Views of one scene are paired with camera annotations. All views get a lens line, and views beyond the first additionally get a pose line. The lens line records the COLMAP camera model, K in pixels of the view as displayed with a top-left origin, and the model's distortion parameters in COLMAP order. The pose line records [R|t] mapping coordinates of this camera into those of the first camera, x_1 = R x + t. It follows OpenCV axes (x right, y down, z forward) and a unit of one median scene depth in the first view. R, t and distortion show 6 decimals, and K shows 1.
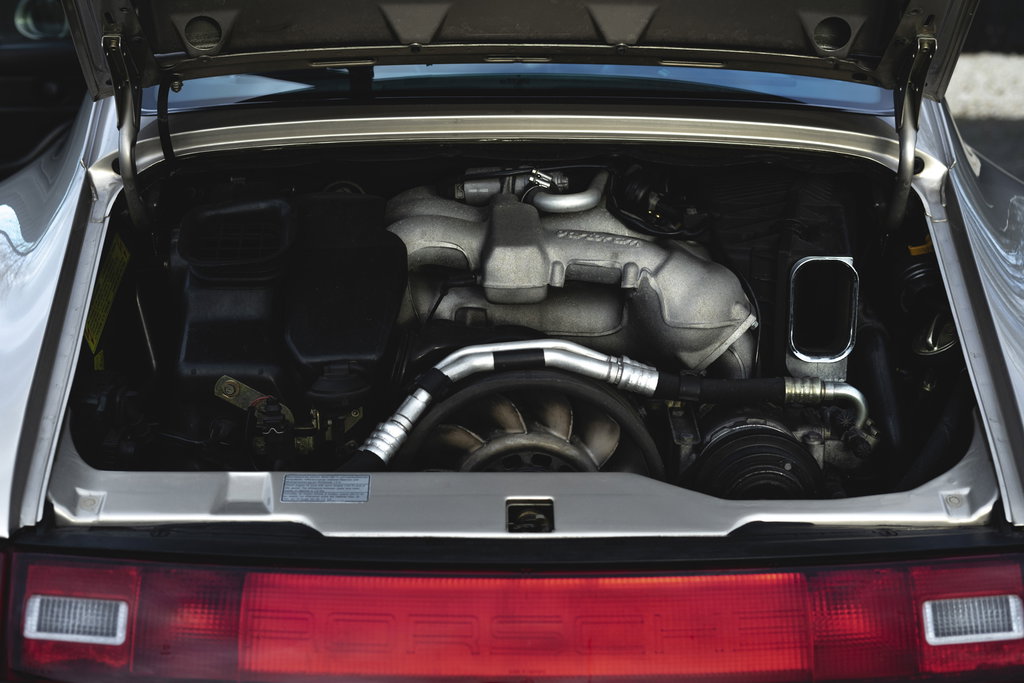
lens RADIAL K [[1524.9, 0, 511.1], [0, 1524.9, 342.7], [0, 0, 1]] dist [-0.028863, 0.000000]
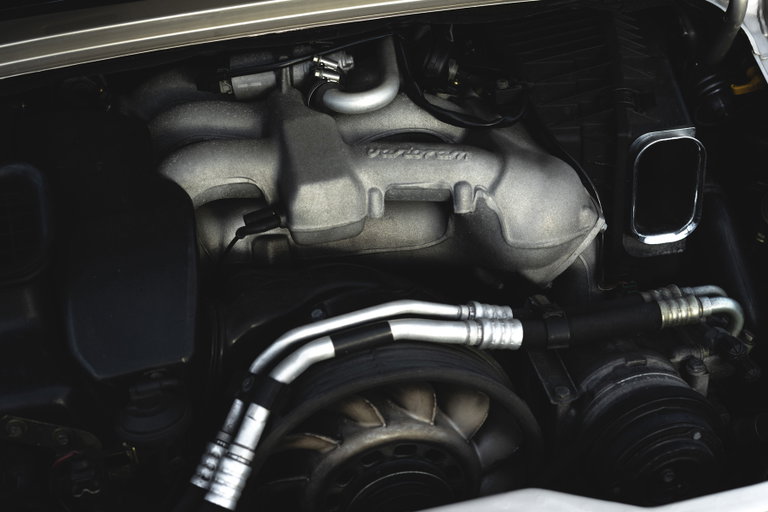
lens RADIAL K [[1143.7, 0, 384.8], [0, 1143.7, 254.7], [0, 0, 1]] dist [-0.028863, 0.000000]
pose [[0.973665, -0.166394, 0.155850, -0.069092], [0.116459, 0.950693, 0.287439, -0.201640], [-0.195993, -0.261719, 0.945034, 0.396950]]
